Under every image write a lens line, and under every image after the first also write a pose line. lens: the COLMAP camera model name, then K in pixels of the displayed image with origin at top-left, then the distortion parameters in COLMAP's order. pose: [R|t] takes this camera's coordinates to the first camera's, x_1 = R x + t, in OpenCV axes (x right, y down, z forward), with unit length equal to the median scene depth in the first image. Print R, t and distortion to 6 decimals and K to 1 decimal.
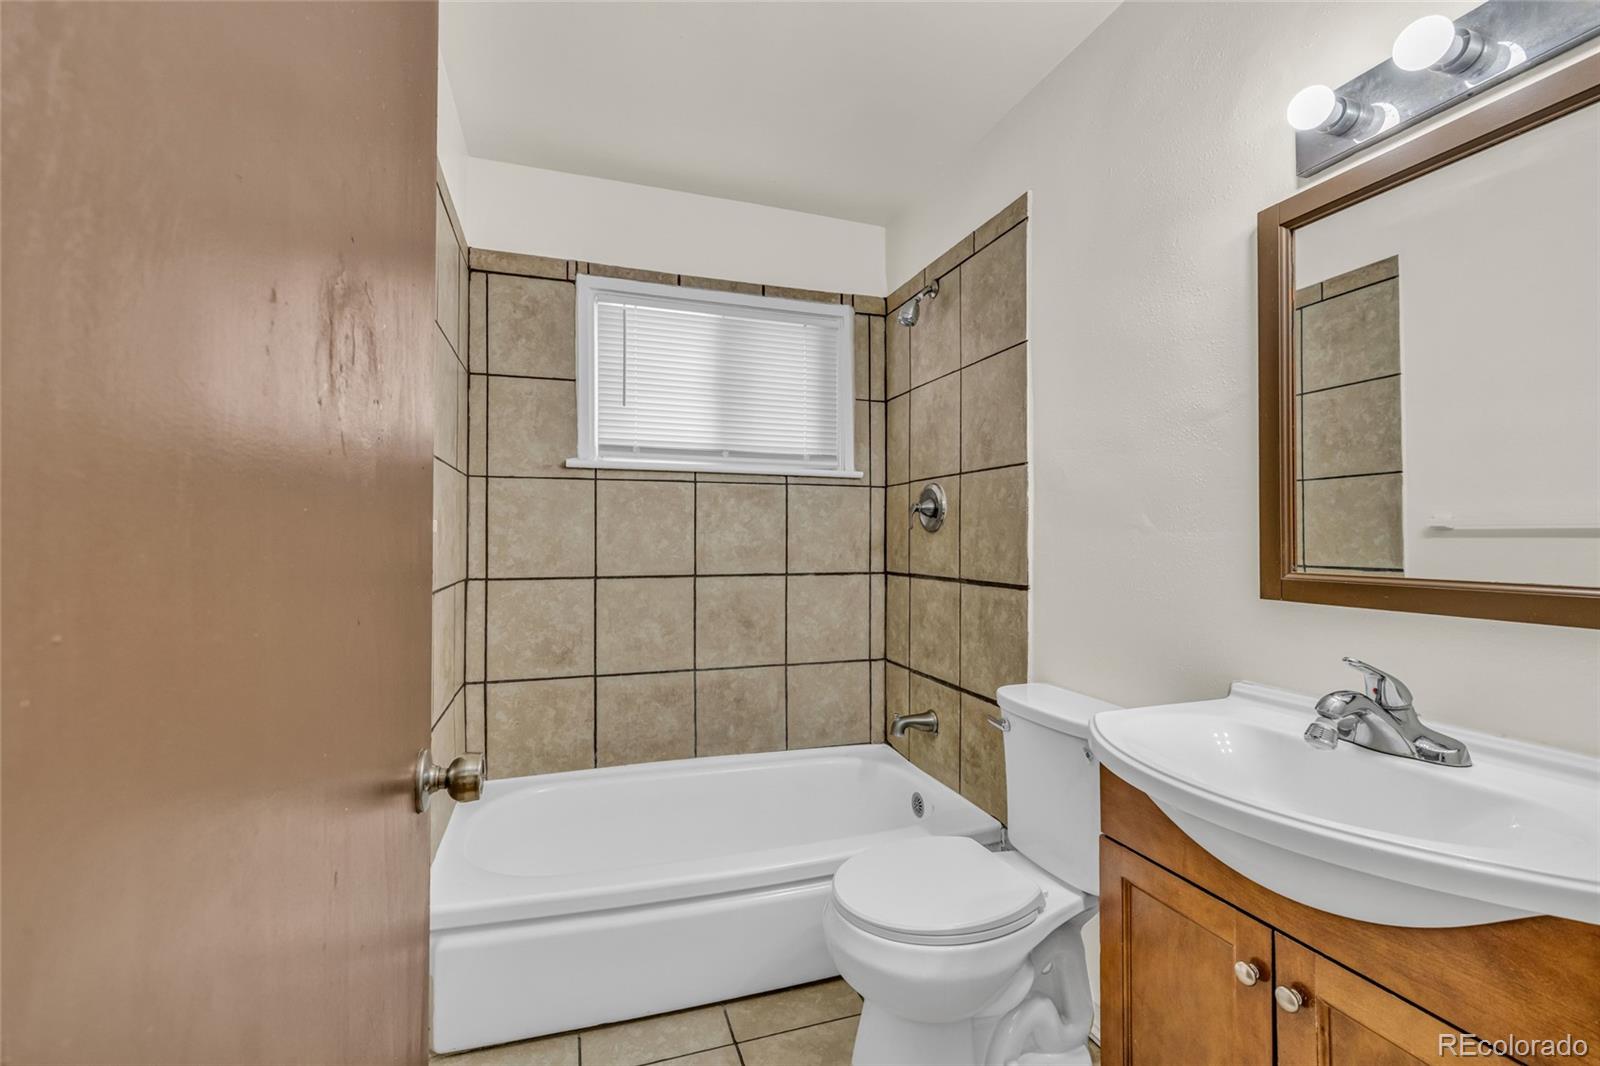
lens RADIAL K [[678.4, 0, 798.1], [0, 678.4, 529.5], [0, 0, 1]] dist [0.004527, -0.002068]
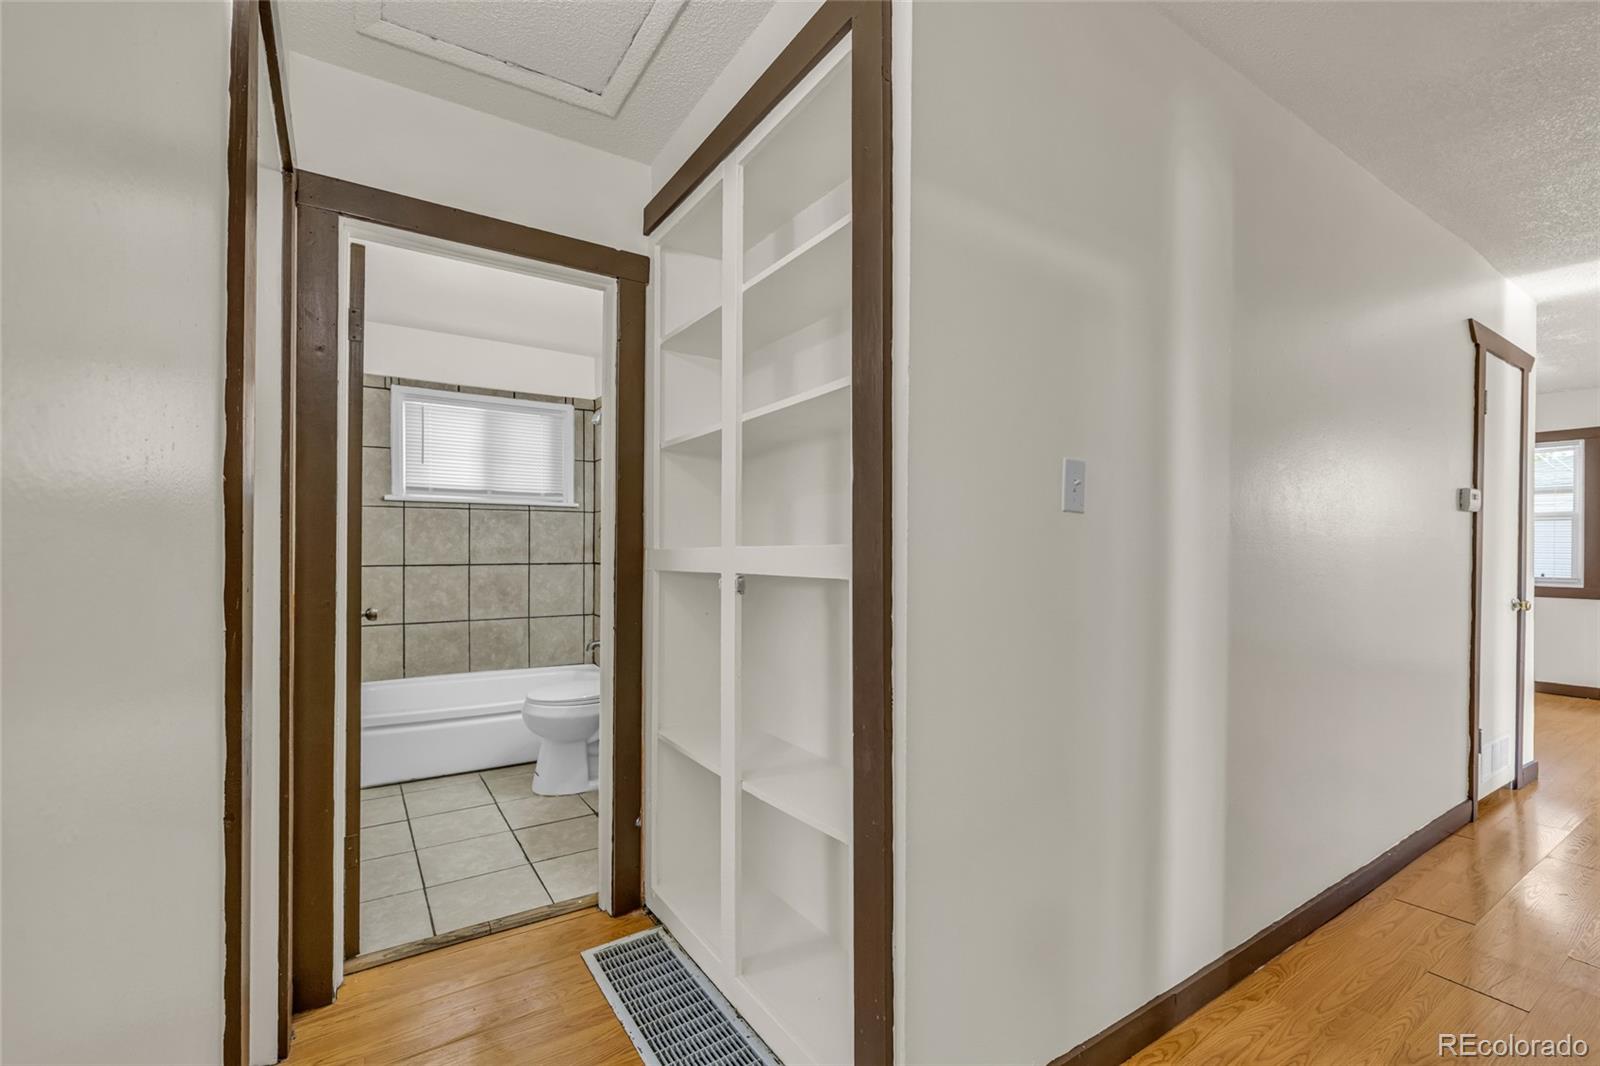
lens RADIAL K [[678.4, 0, 797.9], [0, 678.4, 540.7], [0, 0, 1]] dist [0.004527, -0.002068]
pose [[0.964120, -0.002219, 0.265459, 0.185020], [0.003954, 0.999974, -0.006001, 0.021469], [-0.265439, 0.006836, 0.964103, -0.832130]]
